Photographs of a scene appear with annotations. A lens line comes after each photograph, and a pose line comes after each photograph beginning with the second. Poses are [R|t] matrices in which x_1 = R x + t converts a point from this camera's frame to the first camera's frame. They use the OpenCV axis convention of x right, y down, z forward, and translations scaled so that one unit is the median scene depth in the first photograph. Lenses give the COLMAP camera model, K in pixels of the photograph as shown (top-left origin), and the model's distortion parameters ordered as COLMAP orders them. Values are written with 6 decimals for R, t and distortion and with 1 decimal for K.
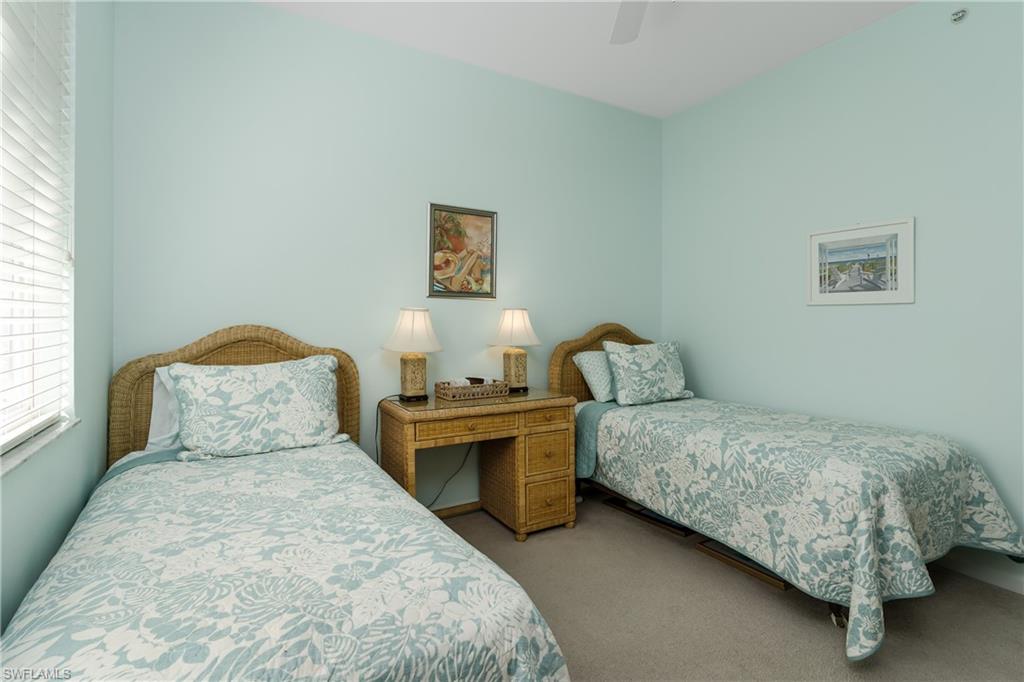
lens RADIAL K [[503.1, 0, 516.5], [0, 503.1, 320.7], [0, 0, 1]] dist [-0.000949, -0.000050]
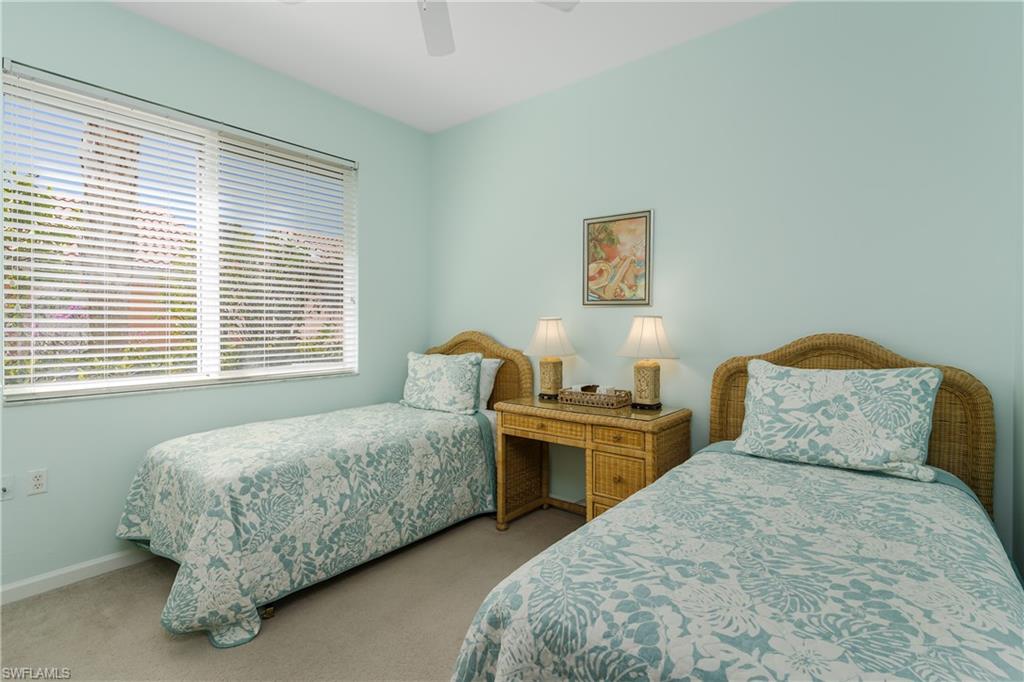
lens RADIAL K [[503.1, 0, 516.5], [0, 503.1, 320.7], [0, 0, 1]] dist [-0.000949, -0.000050]
pose [[0.349349, -0.010191, -0.936937, 0.764543], [-0.002071, 0.999930, -0.011648, -0.004045], [0.936991, 0.006009, 0.349303, 0.477830]]
